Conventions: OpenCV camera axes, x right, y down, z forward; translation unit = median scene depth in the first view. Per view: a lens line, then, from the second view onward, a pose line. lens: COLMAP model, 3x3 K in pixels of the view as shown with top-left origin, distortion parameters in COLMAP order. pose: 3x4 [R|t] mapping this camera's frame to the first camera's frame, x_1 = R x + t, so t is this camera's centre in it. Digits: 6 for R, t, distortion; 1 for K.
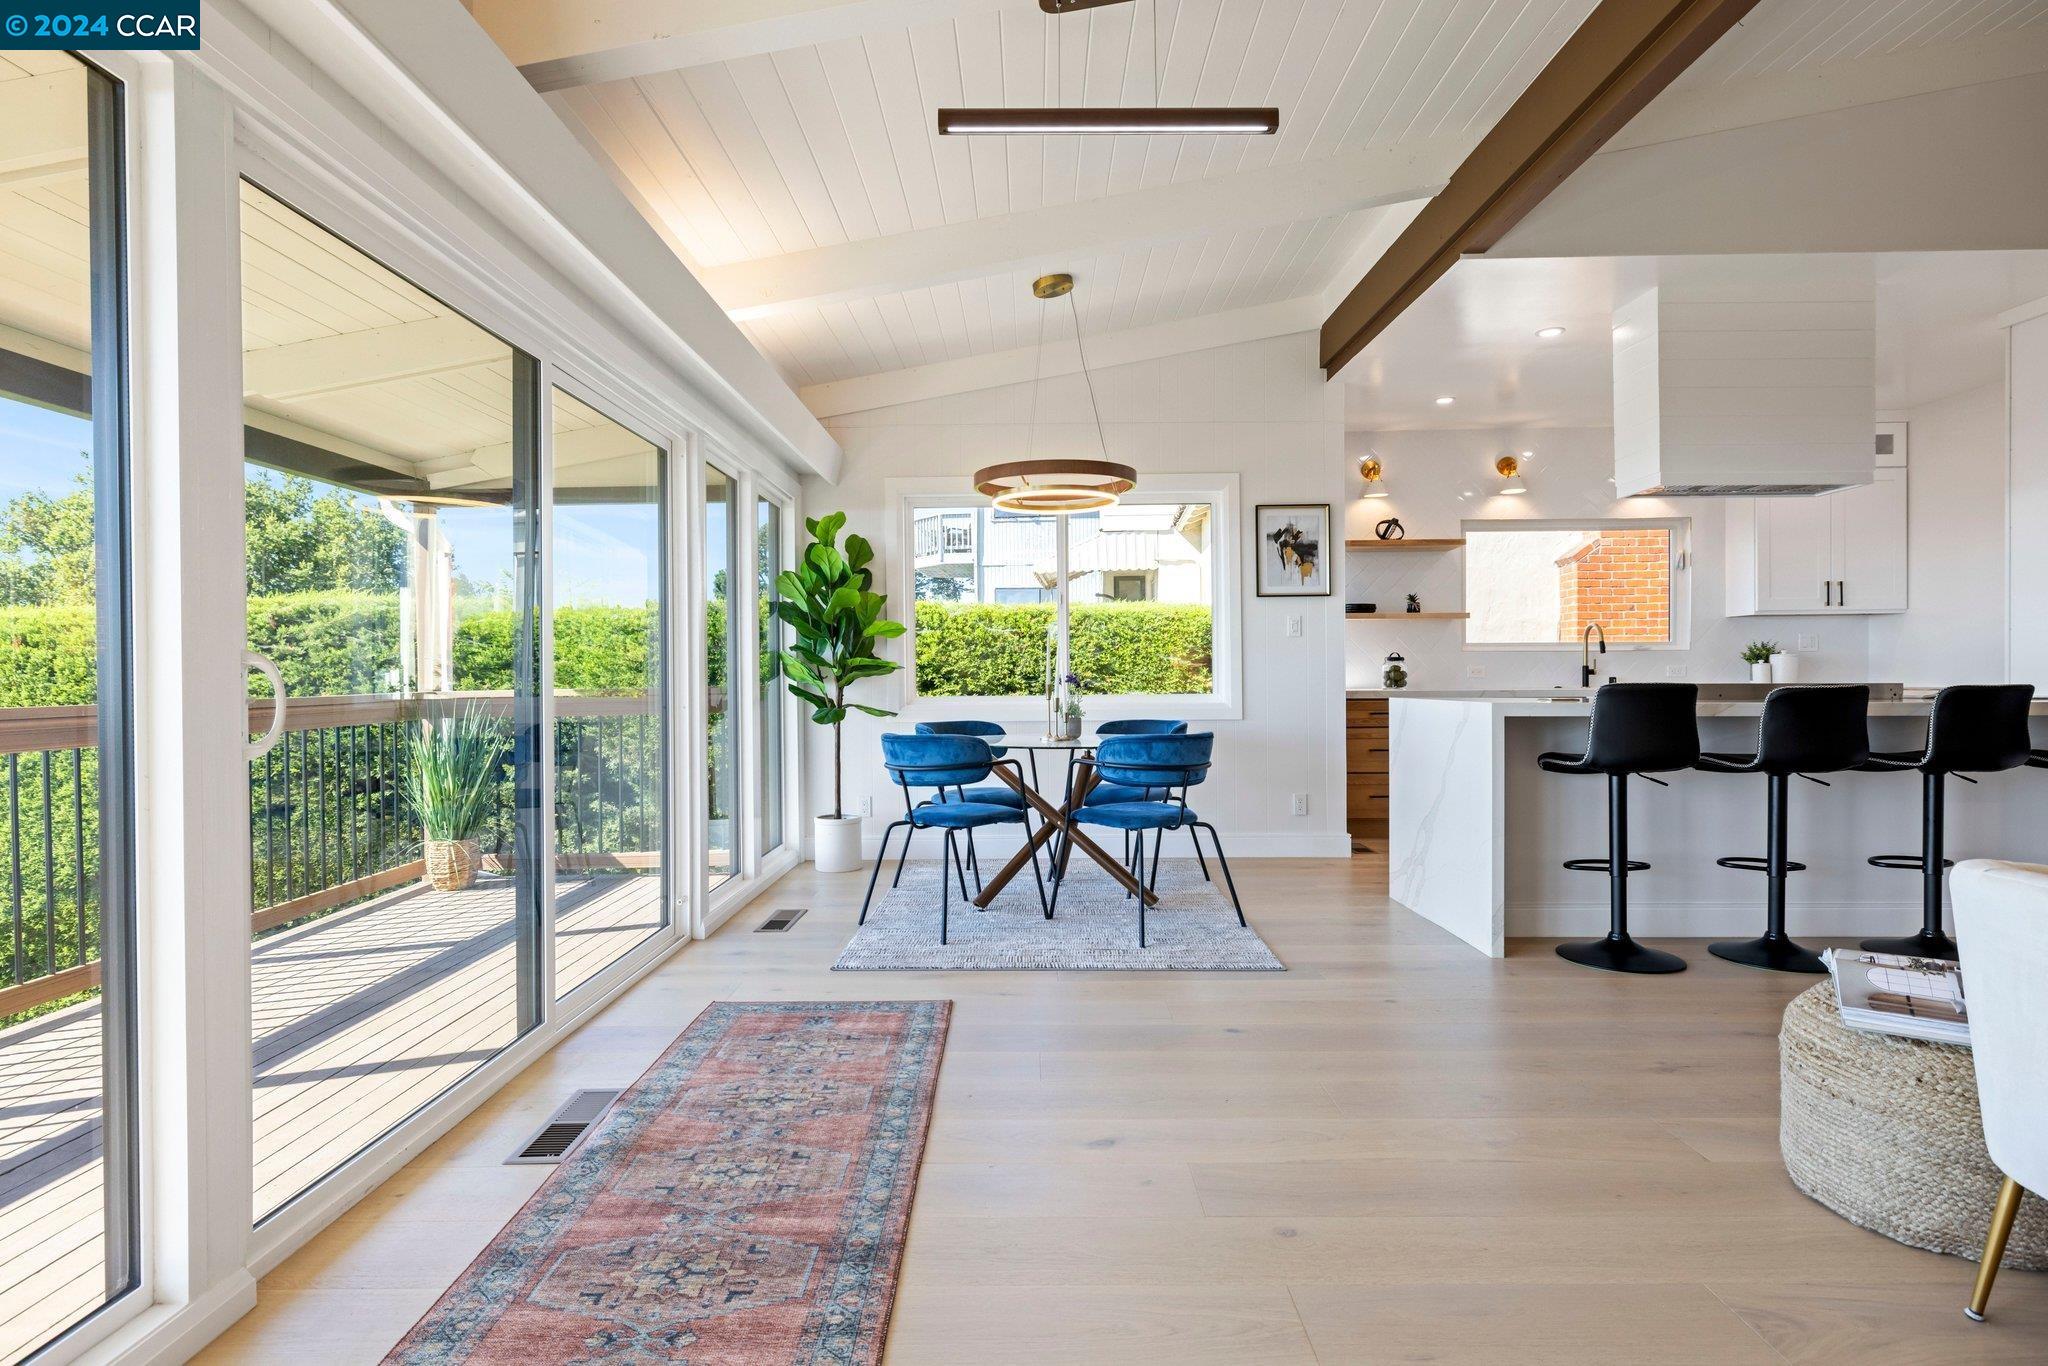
lens RADIAL K [[1058.0, 0, 1022.0], [0, 1058.0, 677.5], [0, 0, 1]] dist [-0.000645, -0.000063]
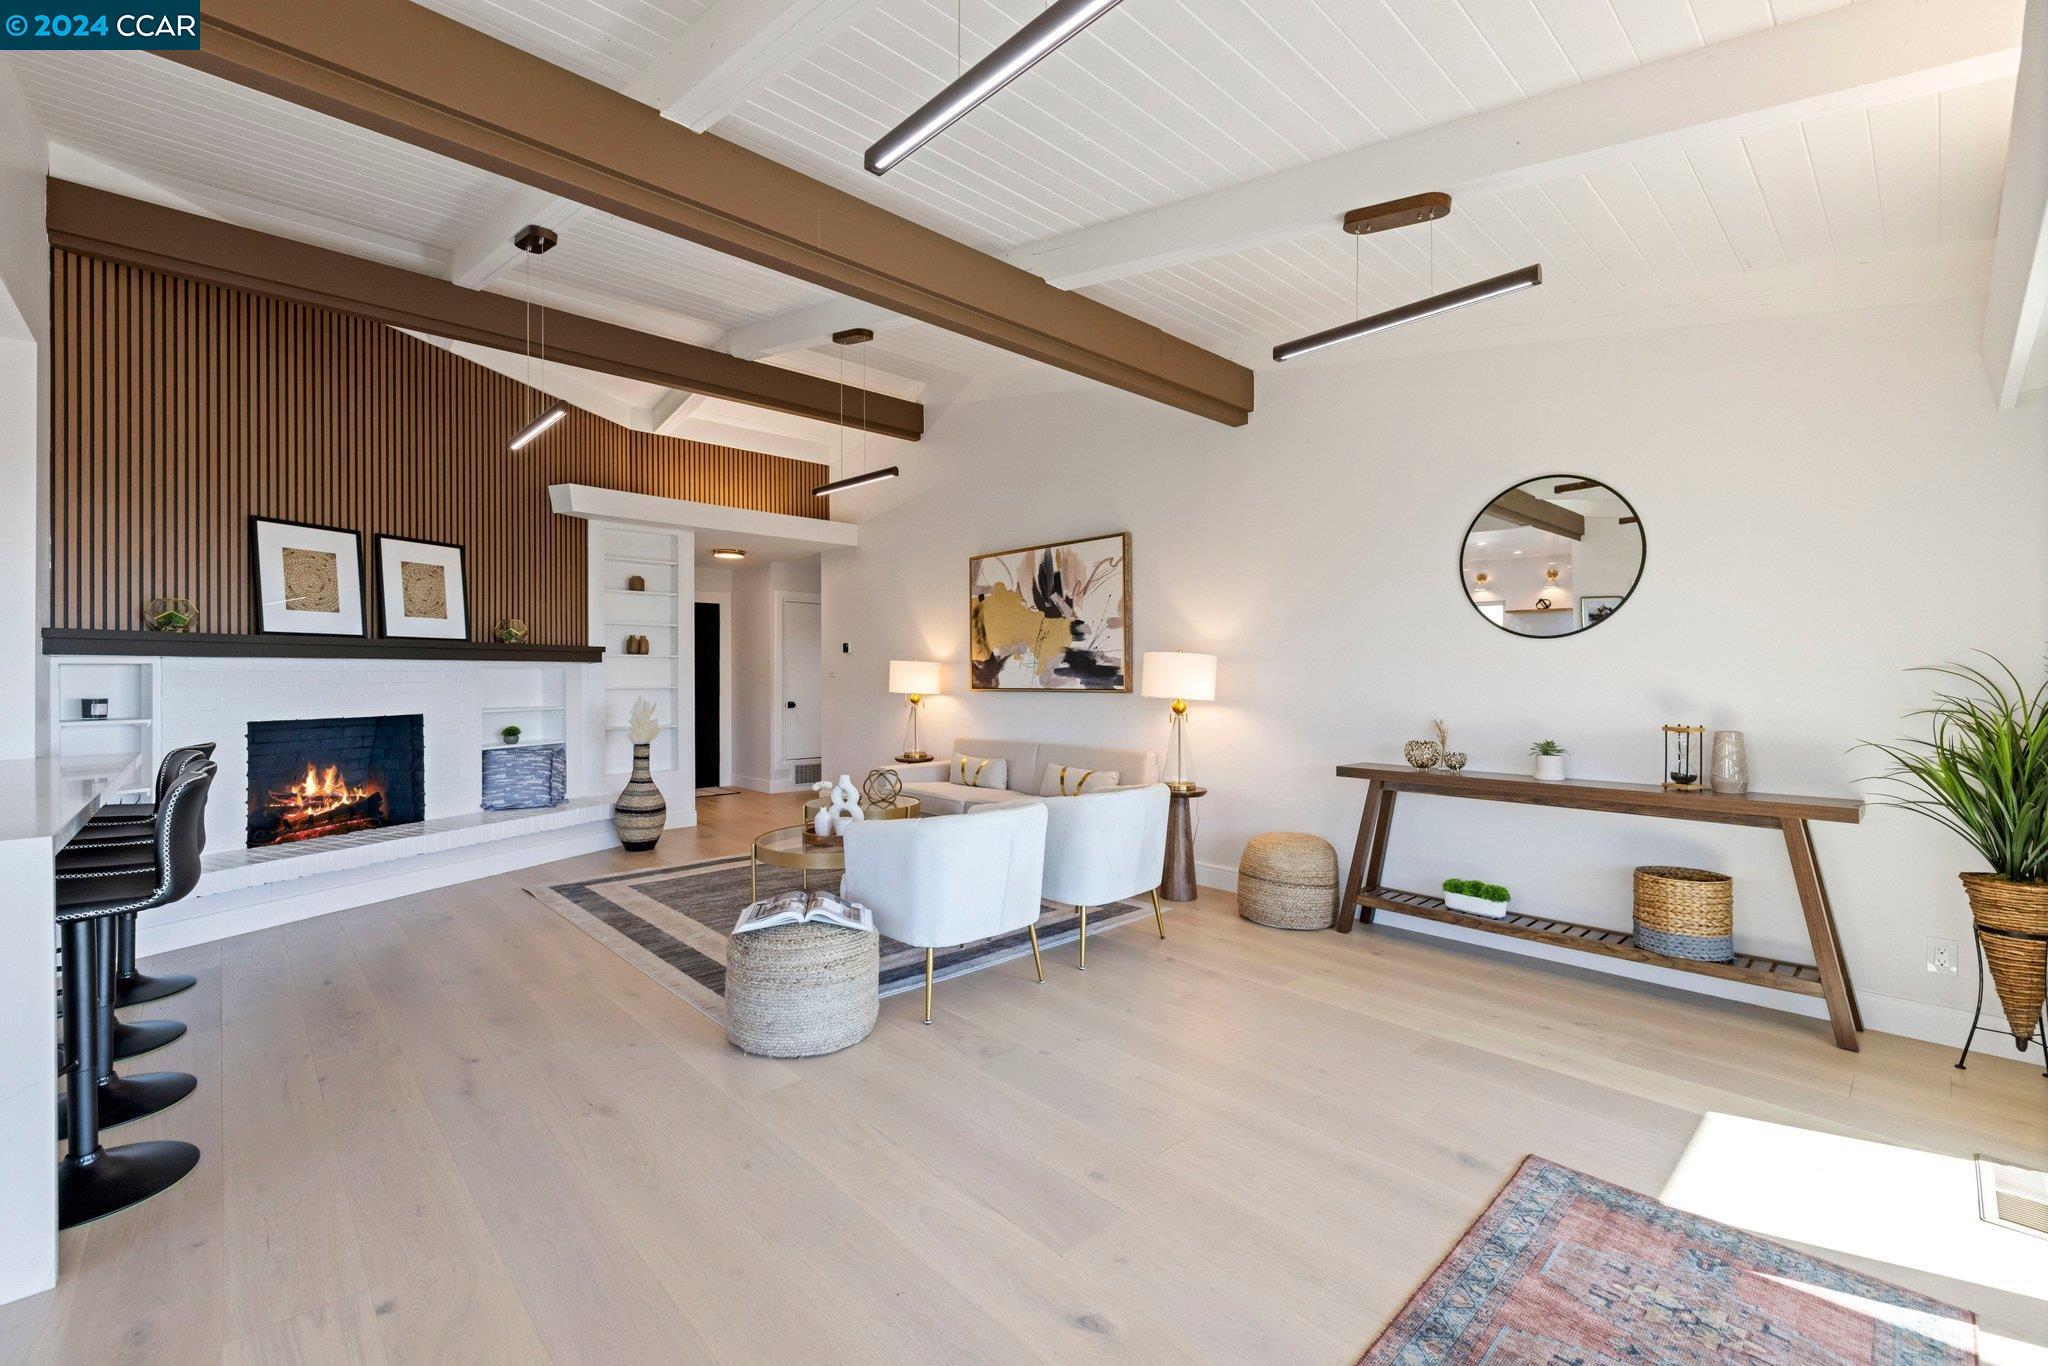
lens RADIAL K [[855.8, 0, 1006.0], [0, 855.8, 676.5], [0, 0, 1]] dist [0.000894, 0.000765]
pose [[-0.683744, 0.007887, 0.729679, -0.157549], [0.009327, 0.999954, -0.002068, -0.037589], [-0.729662, 0.005392, -0.683787, 0.610835]]
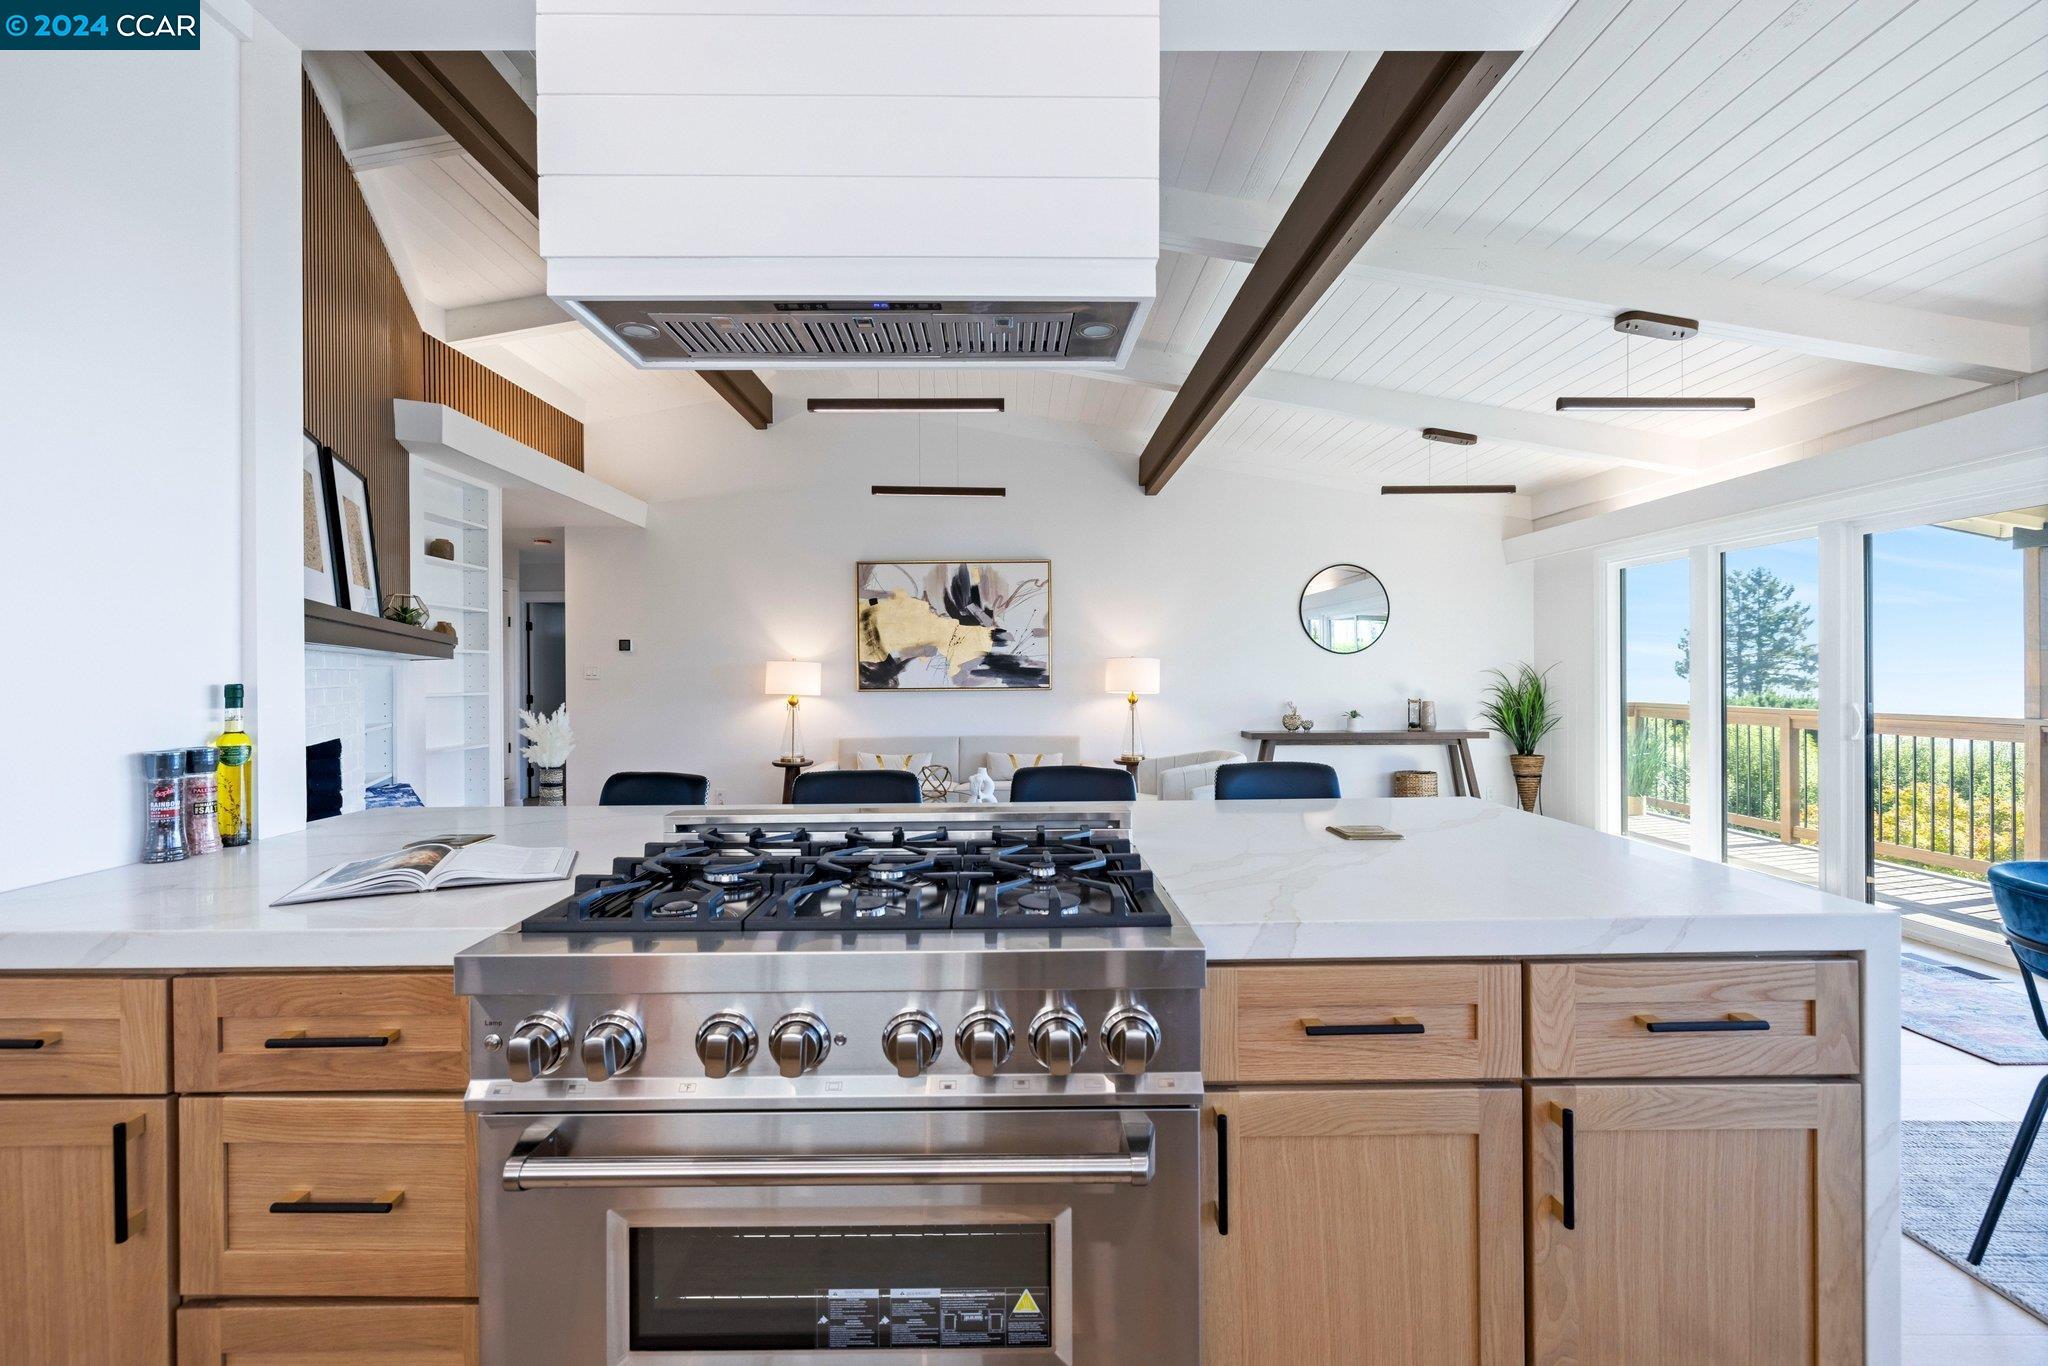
lens RADIAL K [[855.8, 0, 1010.6], [0, 855.8, 678.2], [0, 0, 1]] dist [0.000894, 0.000765]
pose [[-0.999862, 0.013686, -0.009463, 0.484293], [0.013641, 0.999895, 0.004804, -0.042077], [0.009528, 0.004674, -0.999944, 1.020646]]
